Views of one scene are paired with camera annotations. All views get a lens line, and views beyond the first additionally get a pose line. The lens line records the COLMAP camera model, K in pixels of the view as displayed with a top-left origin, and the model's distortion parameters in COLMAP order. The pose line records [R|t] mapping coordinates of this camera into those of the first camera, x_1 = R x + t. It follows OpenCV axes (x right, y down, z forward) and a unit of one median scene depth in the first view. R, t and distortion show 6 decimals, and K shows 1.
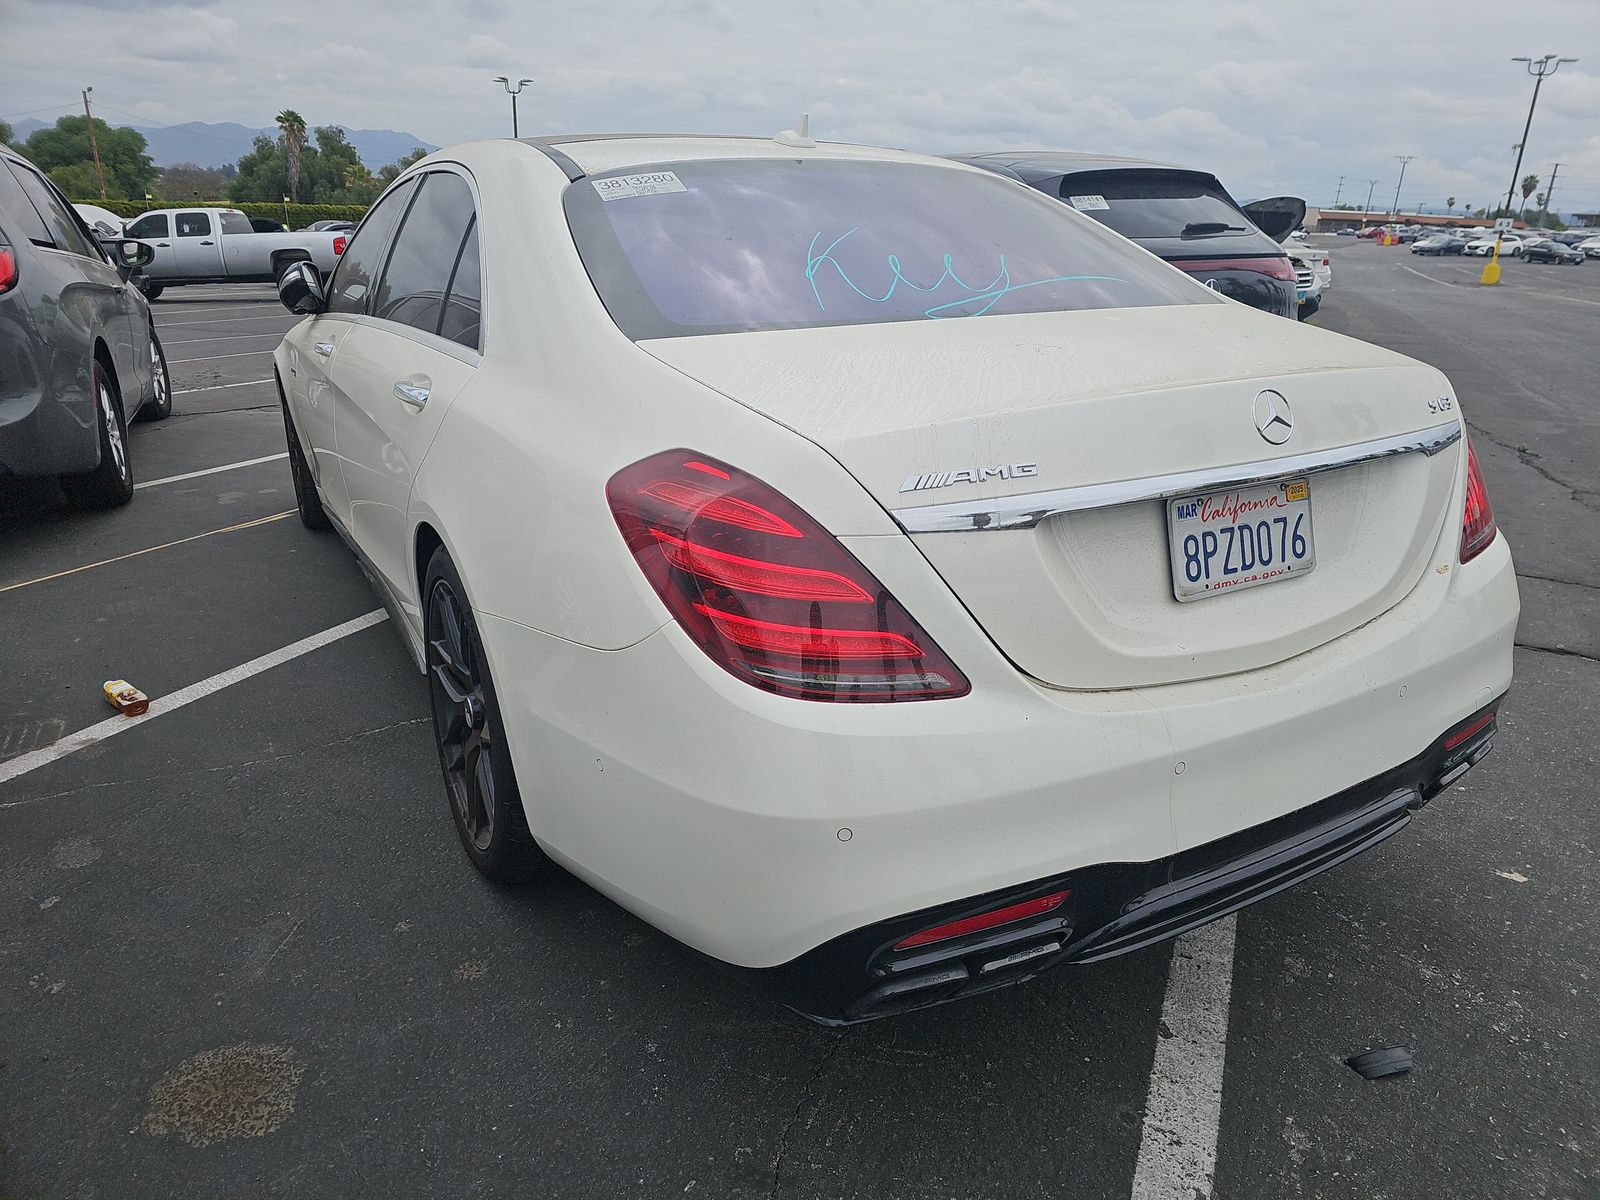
lens RADIAL K [[1060.0, 0, 810.3], [0, 1060.0, 597.7], [0, 0, 1]] dist [0.055731, -0.048928]
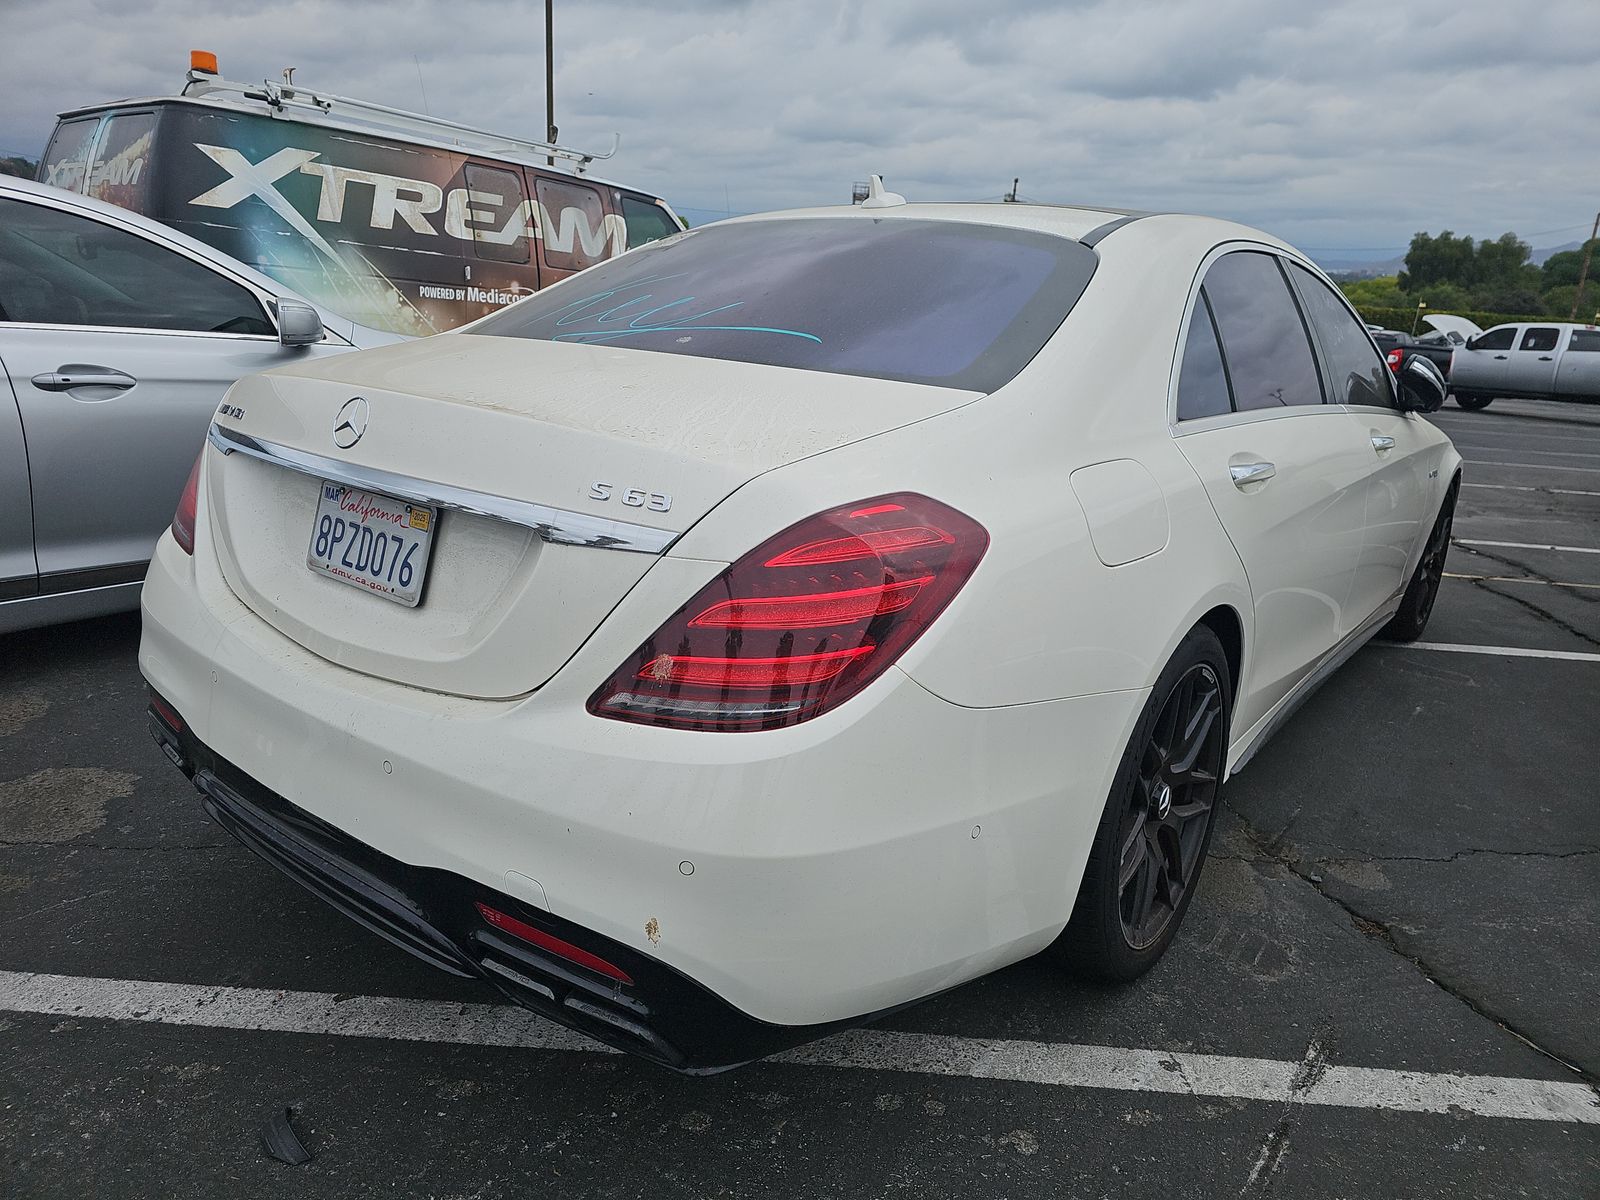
lens RADIAL K [[1060.0, 0, 786.2], [0, 1060.0, 599.4], [0, 0, 1]] dist [0.055731, -0.048928]
pose [[0.363229, 0.274890, -0.890225, 1.465461], [-0.361041, 0.922357, 0.137501, -0.287509], [0.858903, 0.271463, 0.434273, 0.897836]]
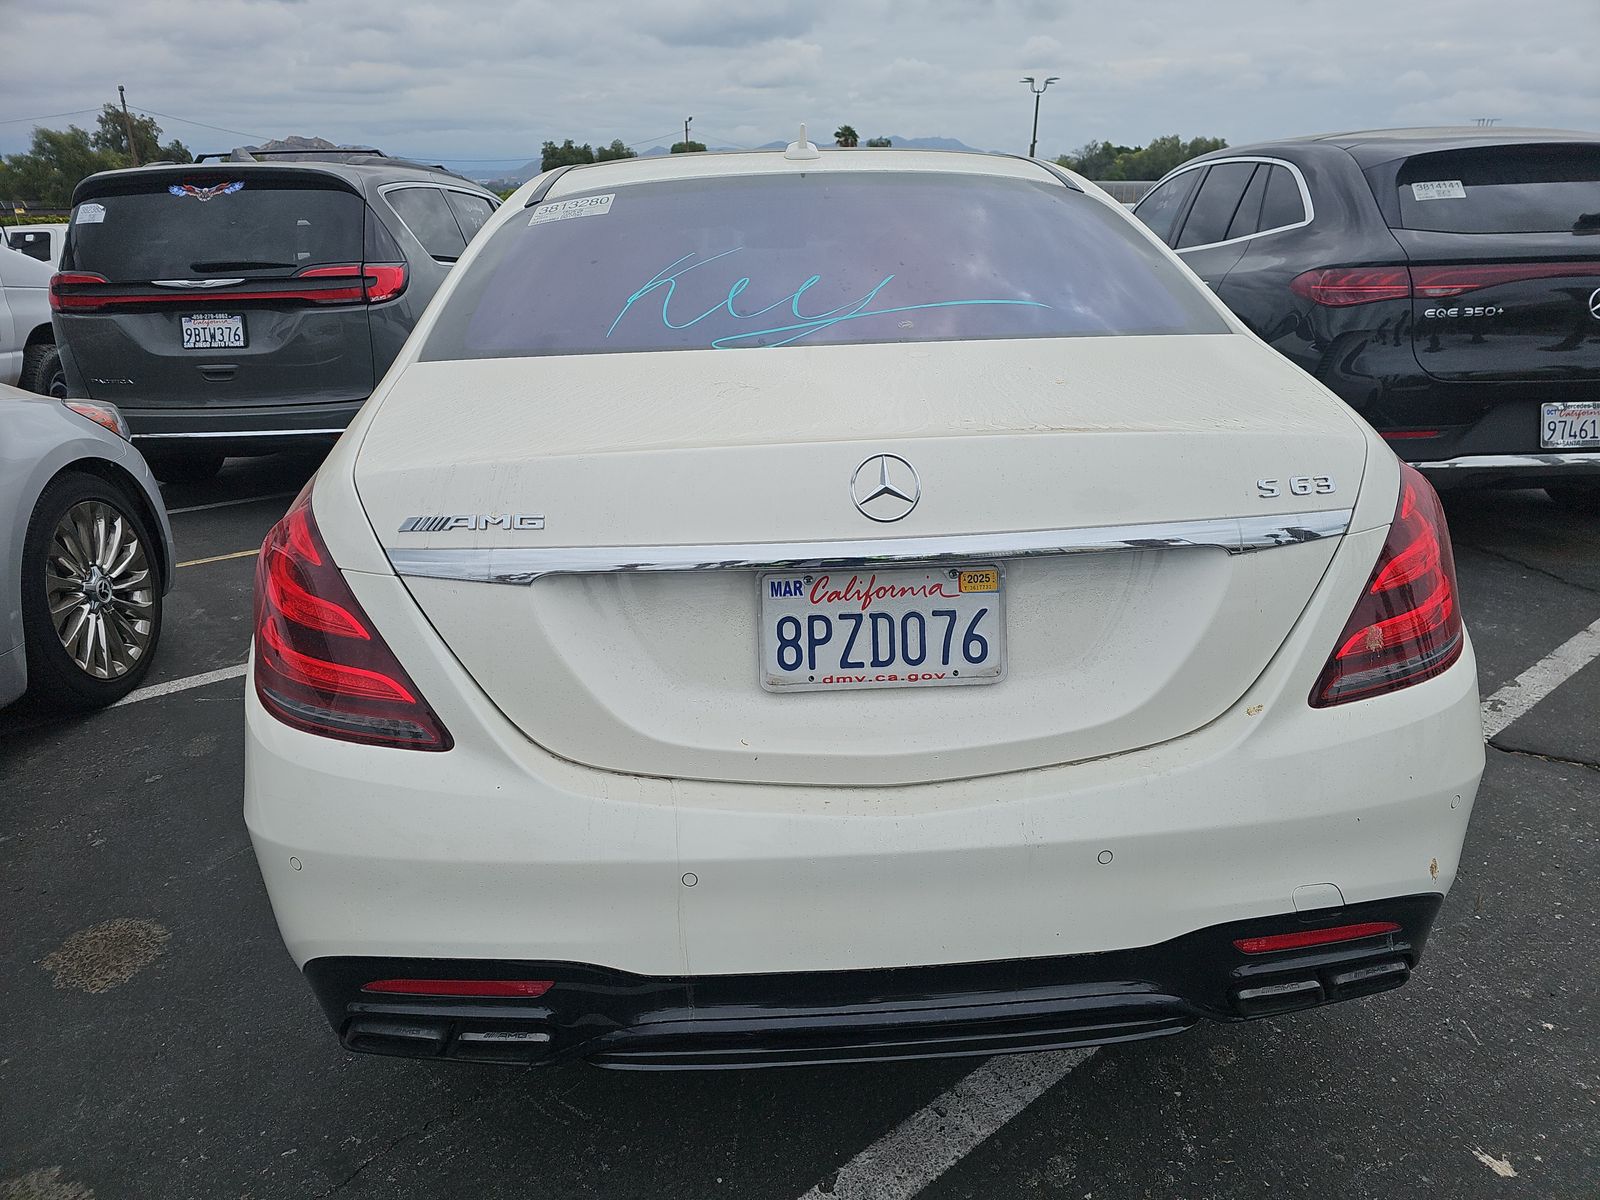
lens RADIAL K [[1060.0, 0, 799.6], [0, 1060.0, 599.8], [0, 0, 1]] dist [0.055731, -0.048928]
pose [[0.890604, 0.129586, -0.435927, 0.693682], [-0.127591, 0.991244, 0.033994, -0.096317], [0.436515, 0.025345, 0.899340, 0.225184]]
